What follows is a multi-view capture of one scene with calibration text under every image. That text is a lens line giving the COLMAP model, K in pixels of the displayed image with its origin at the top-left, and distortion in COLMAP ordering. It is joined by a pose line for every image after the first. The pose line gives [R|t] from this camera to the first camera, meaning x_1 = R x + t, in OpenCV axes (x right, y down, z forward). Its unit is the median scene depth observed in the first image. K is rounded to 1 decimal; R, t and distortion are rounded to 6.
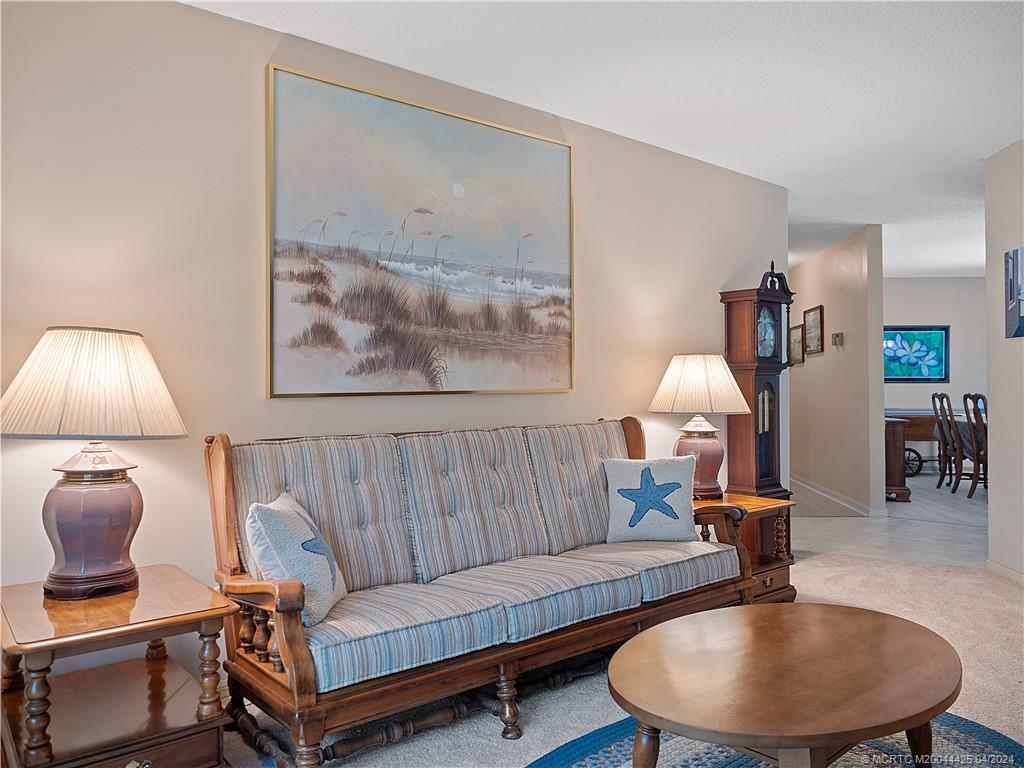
lens RADIAL K [[732.5, 0, 512.5], [0, 732.5, 379.8], [0, 0, 1]] dist [-0.008256, 0.001772]
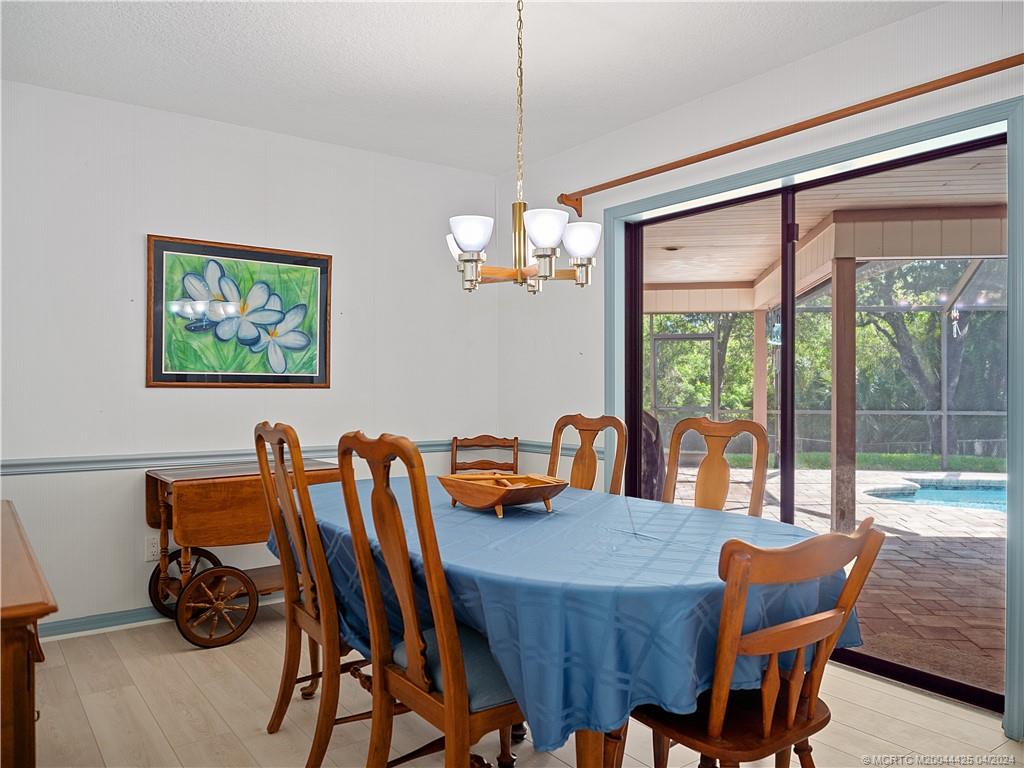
lens RADIAL K [[732.5, 0, 511.9], [0, 732.5, 383.3], [0, 0, 1]] dist [-0.008256, 0.001772]
pose [[0.736969, 0.006807, 0.675893, 0.484372], [-0.008696, 0.999962, -0.000589, 0.001121], [-0.675871, -0.005443, 0.737000, 0.763780]]
